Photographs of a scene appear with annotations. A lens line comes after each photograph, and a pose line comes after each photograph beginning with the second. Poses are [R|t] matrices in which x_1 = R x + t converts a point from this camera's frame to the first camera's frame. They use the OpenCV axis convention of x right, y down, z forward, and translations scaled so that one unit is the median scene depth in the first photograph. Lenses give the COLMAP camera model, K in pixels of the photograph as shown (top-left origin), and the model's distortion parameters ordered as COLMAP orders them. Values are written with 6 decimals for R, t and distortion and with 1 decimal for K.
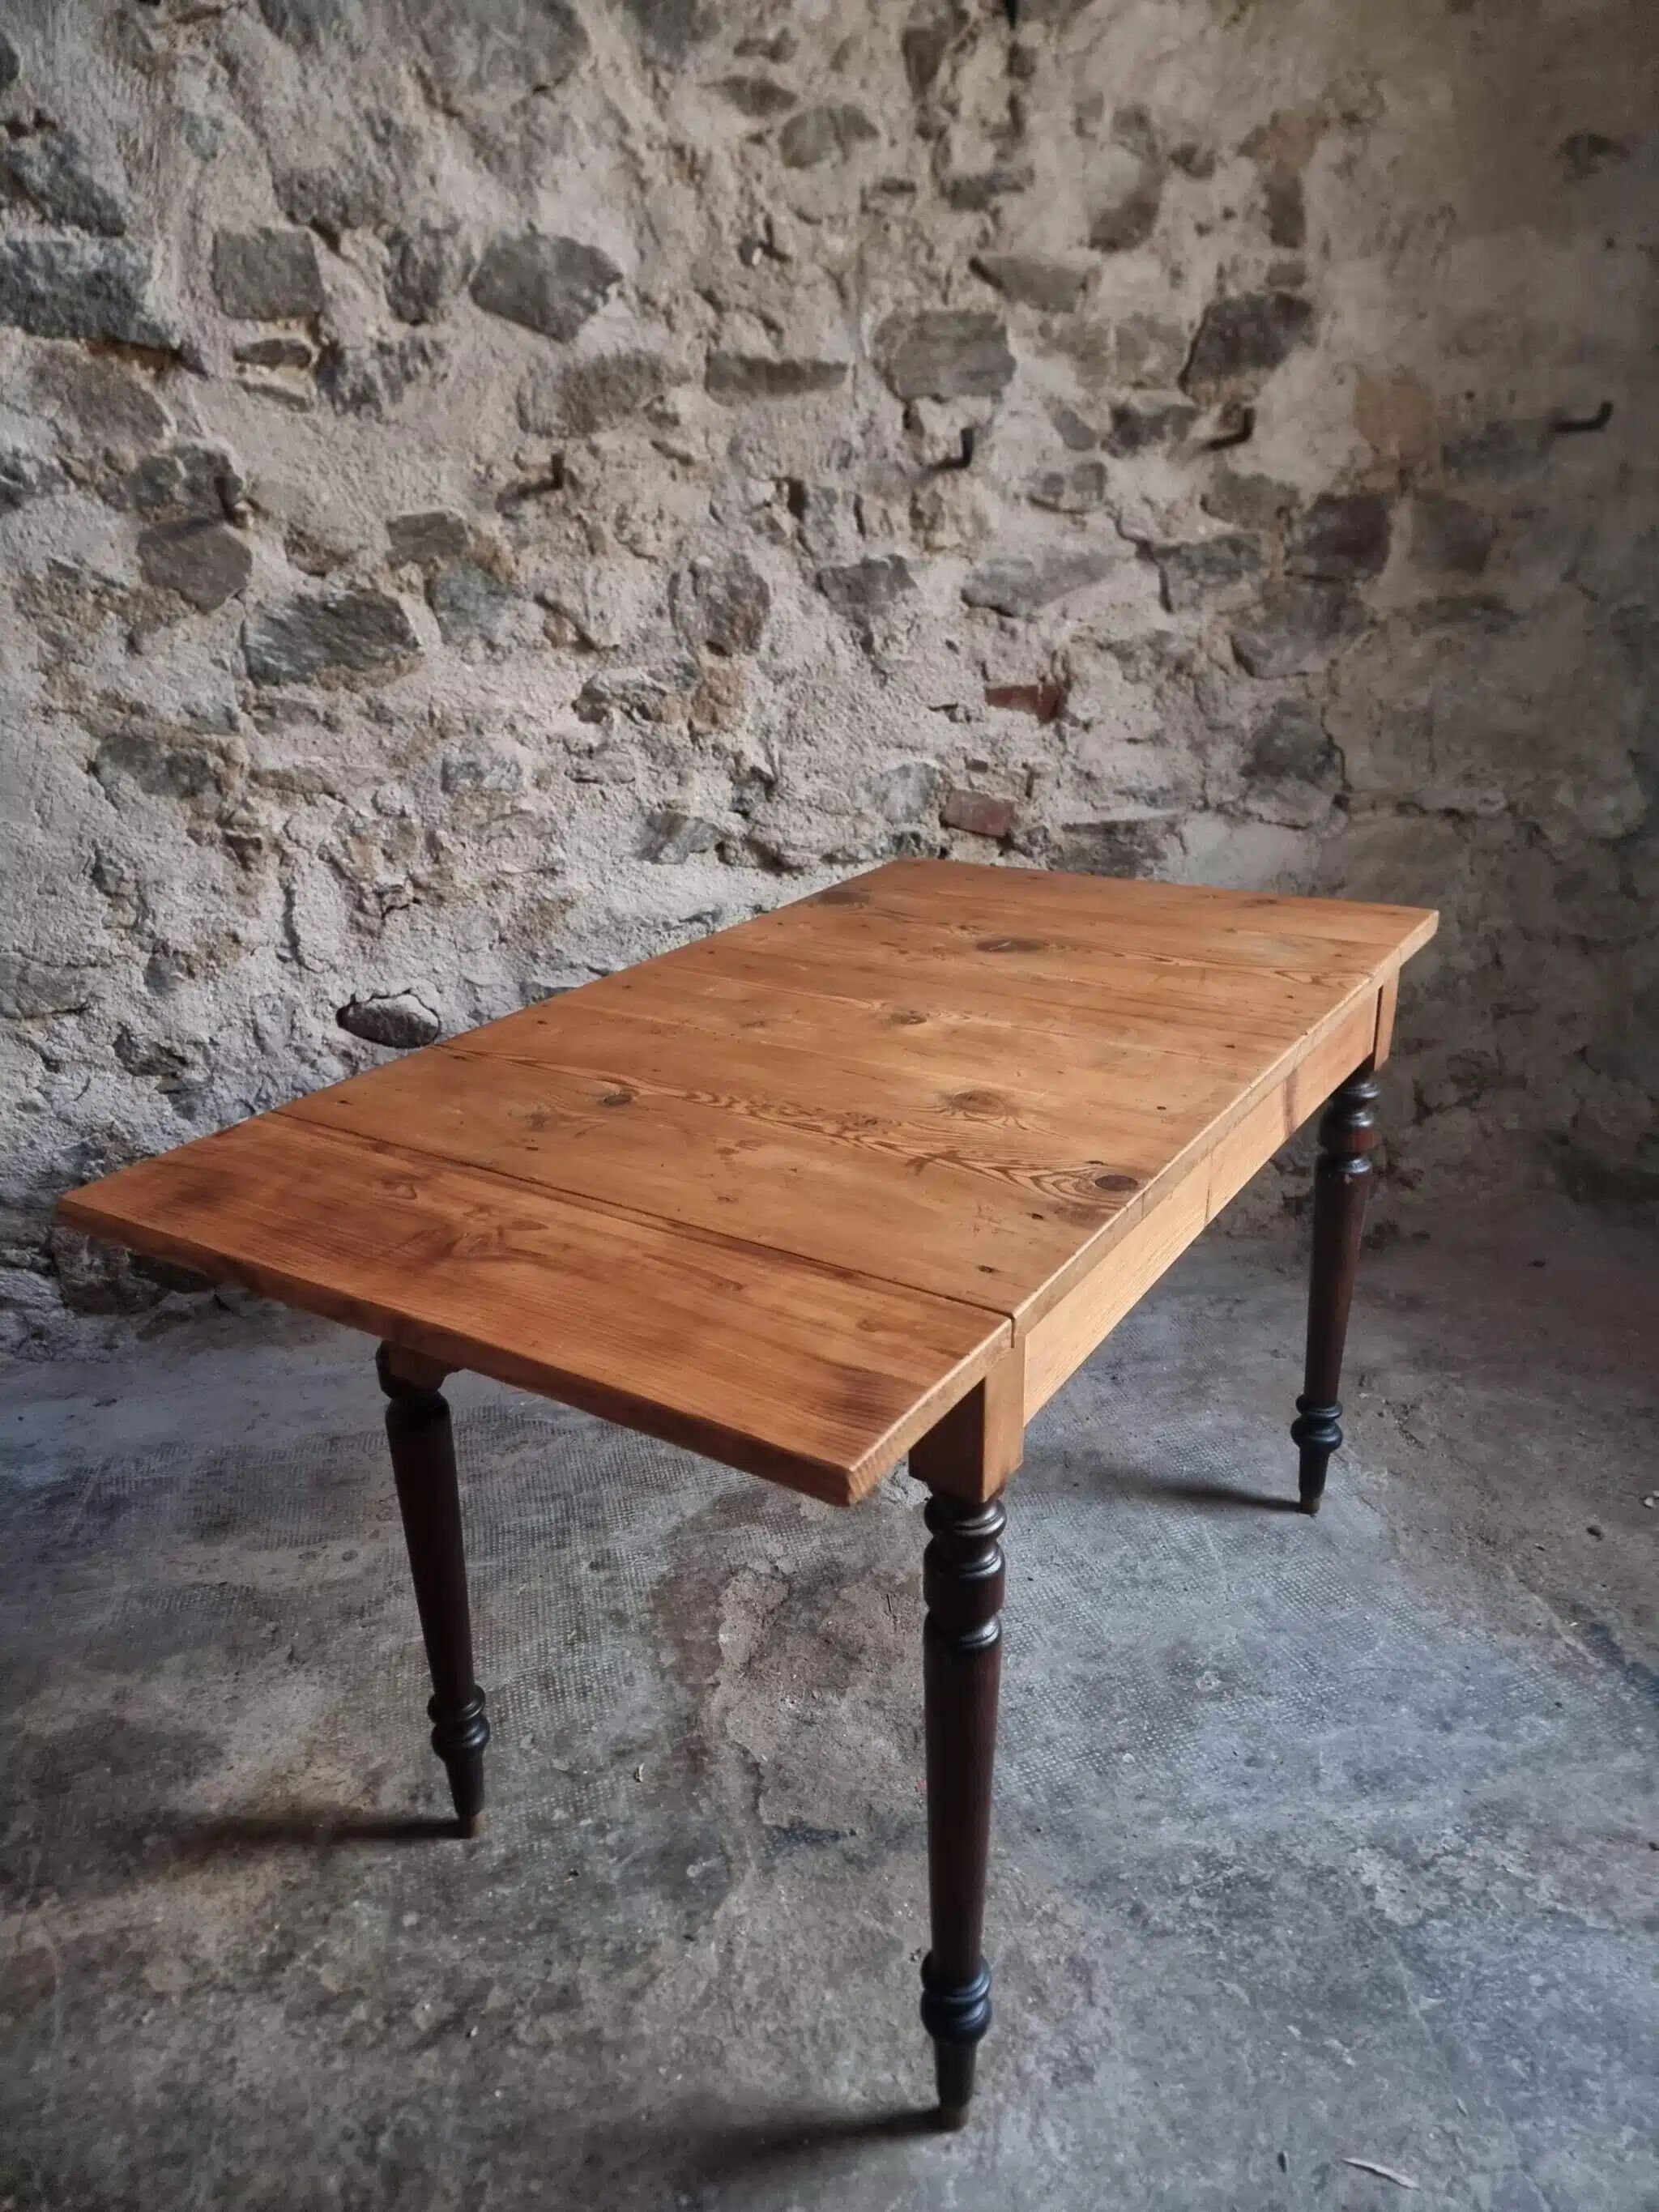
lens RADIAL K [[1549.5, 0, 815.0], [0, 1549.5, 1094.1], [0, 0, 1]] dist [0.057518, -0.057158]
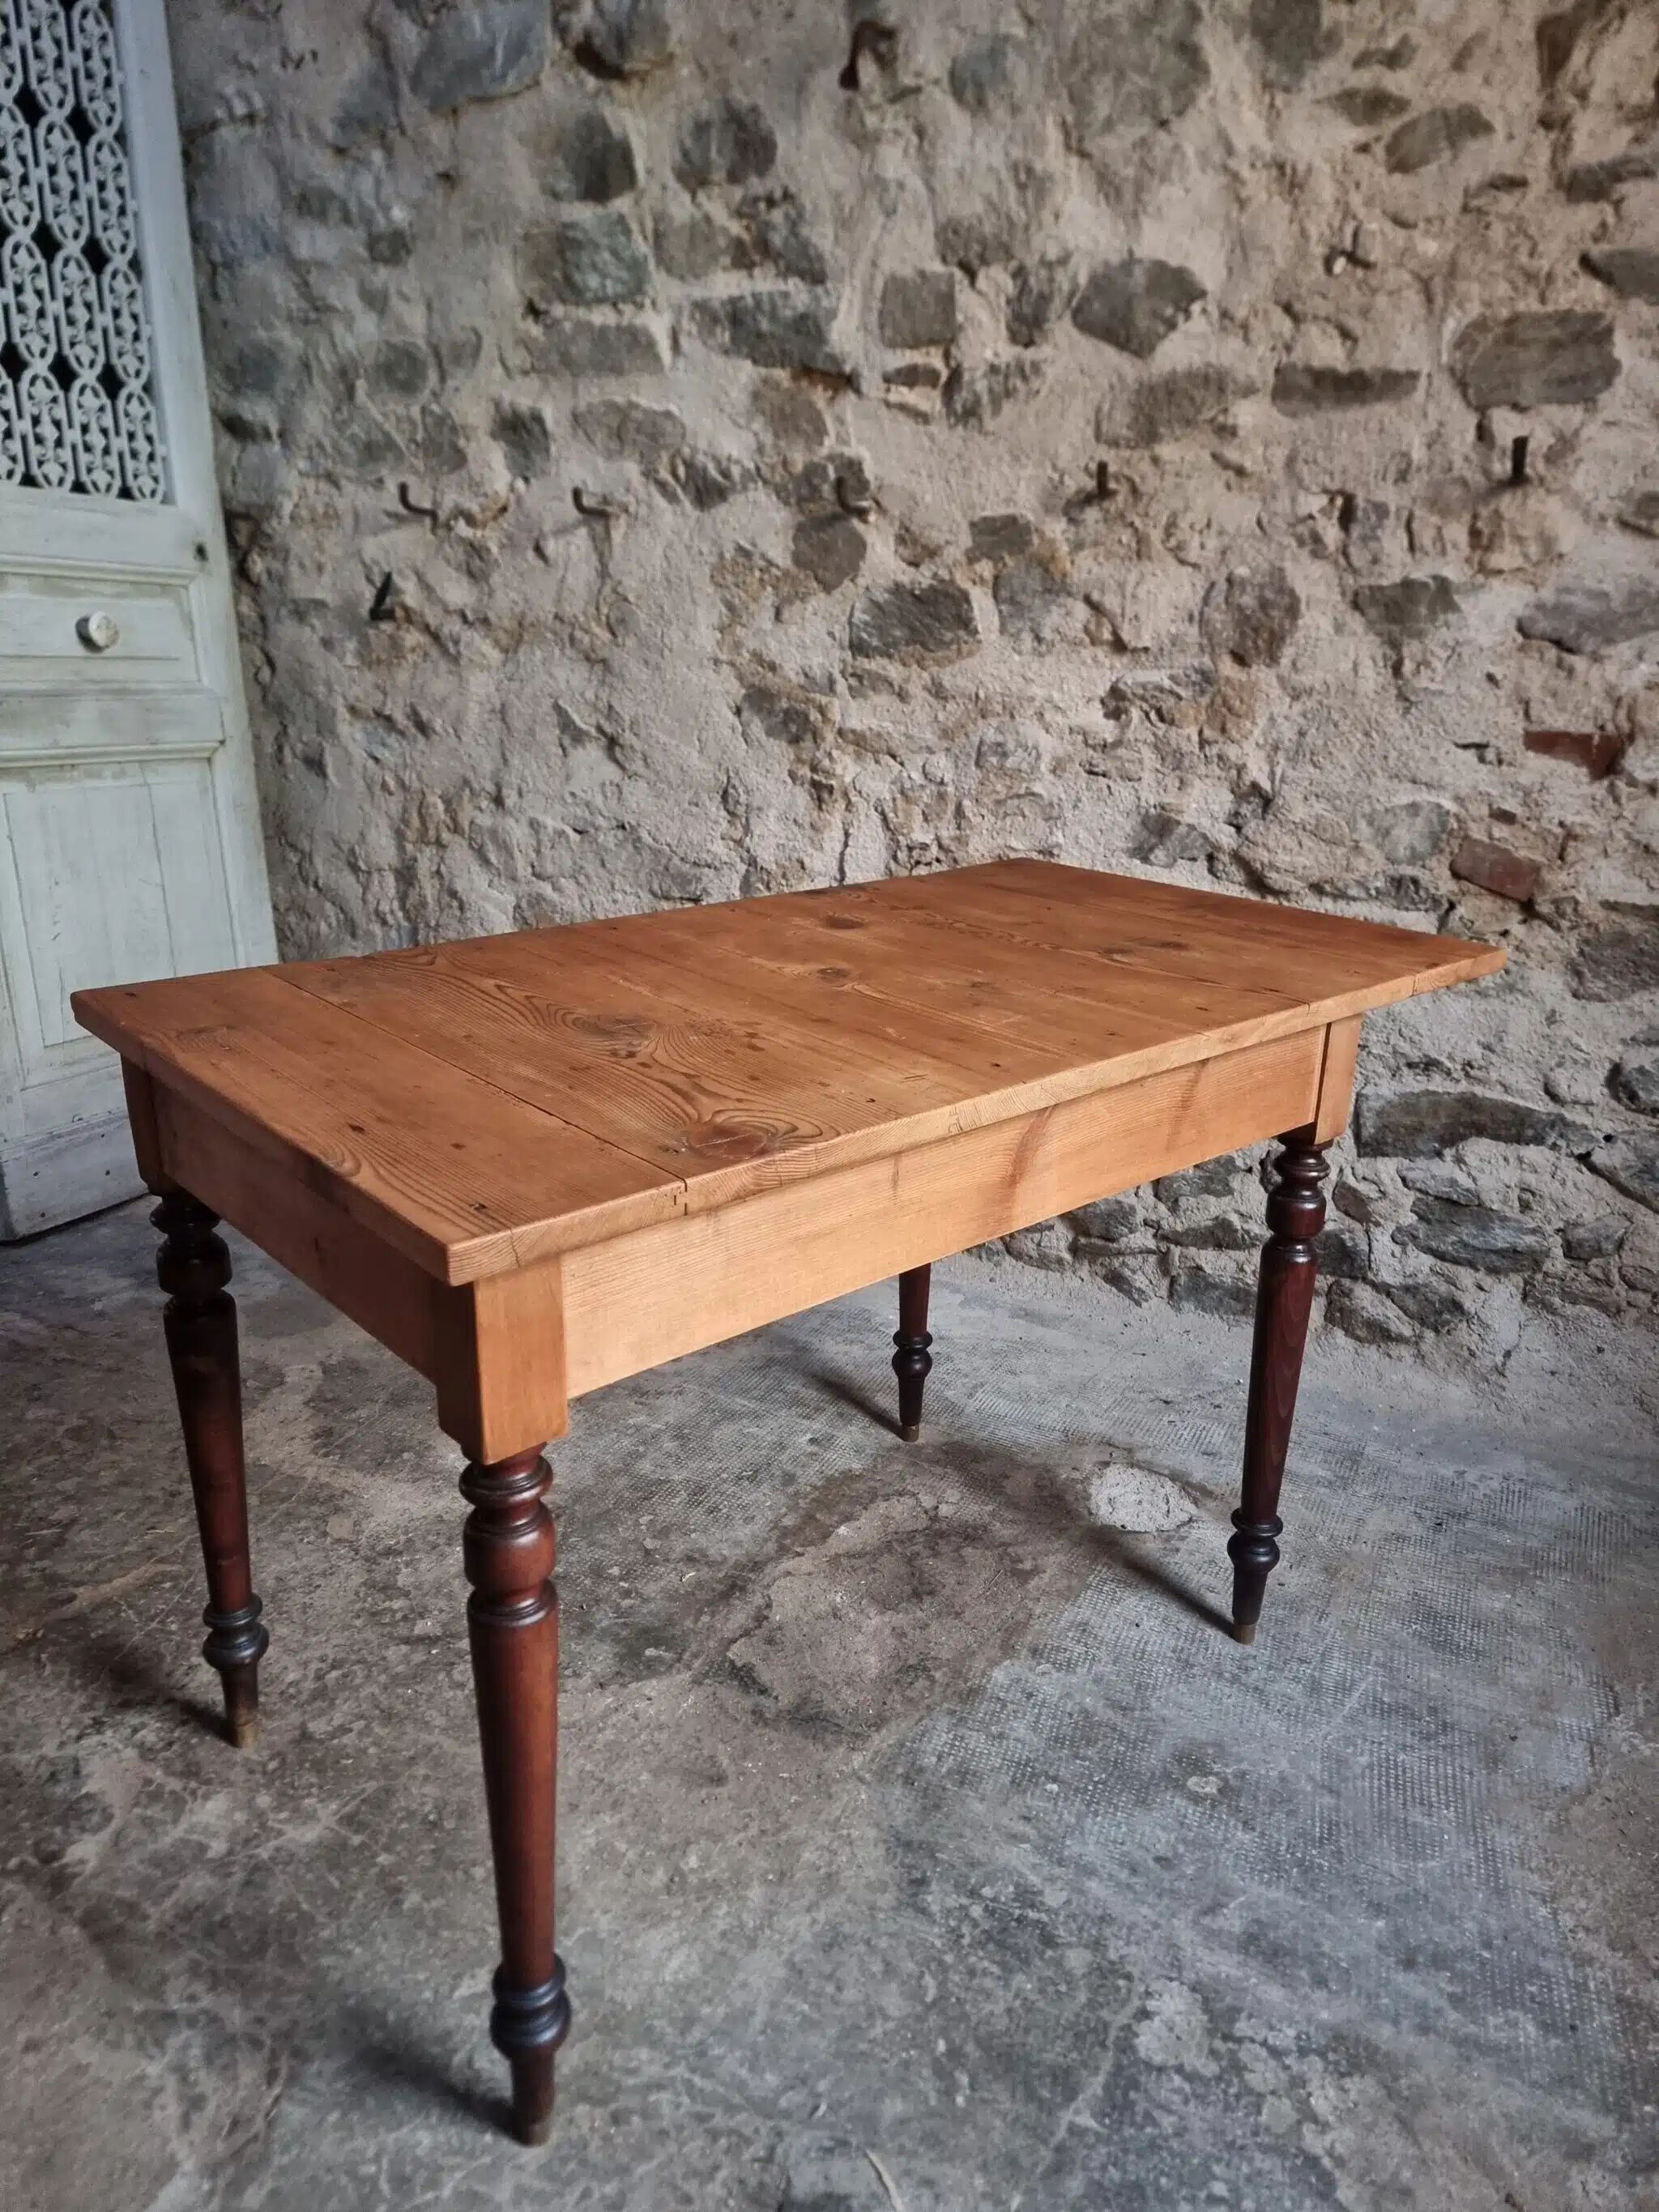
lens RADIAL K [[1549.5, 0, 813.5], [0, 1549.5, 1115.2], [0, 0, 1]] dist [0.057518, -0.057158]
pose [[0.756126, 0.260927, -0.600160, 0.416092], [-0.280906, 0.957700, 0.062465, 0.008710], [0.591072, 0.121357, 0.797438, 0.075130]]
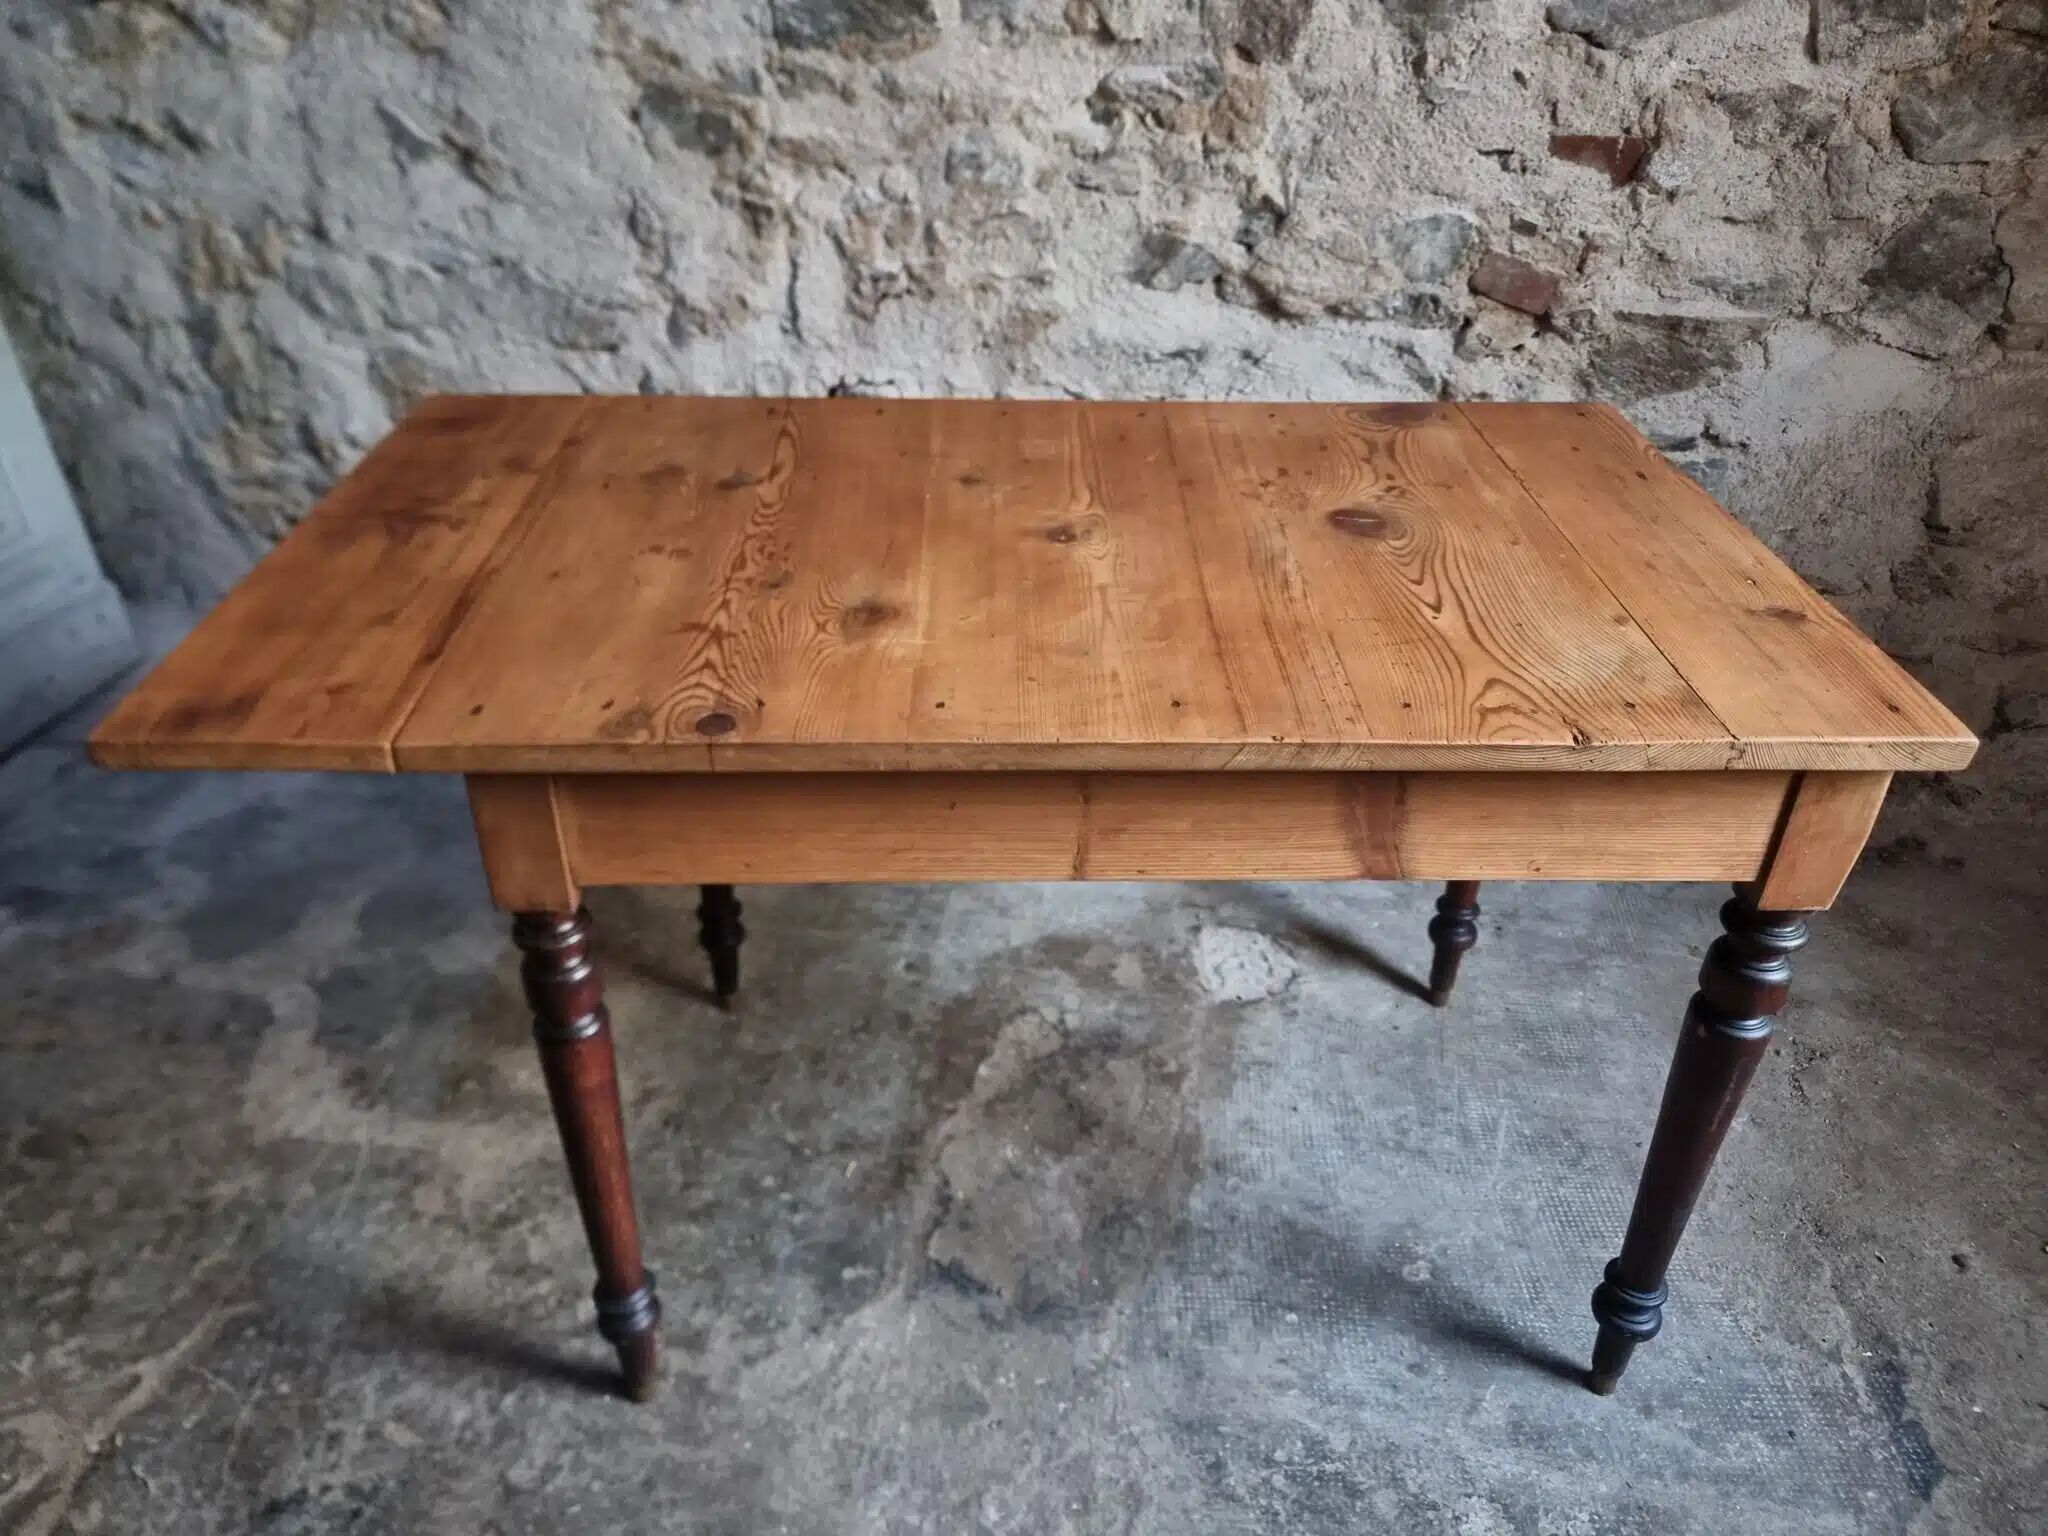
lens RADIAL K [[1434.5, 0, 1037.3], [0, 1434.5, 759.3], [0, 0, 1]] dist [0.057518, -0.057158]
pose [[0.925653, 0.246811, -0.286793, 0.169182], [-0.182758, 0.955326, 0.232274, -0.070438], [0.331308, -0.162591, 0.929408, 0.117187]]
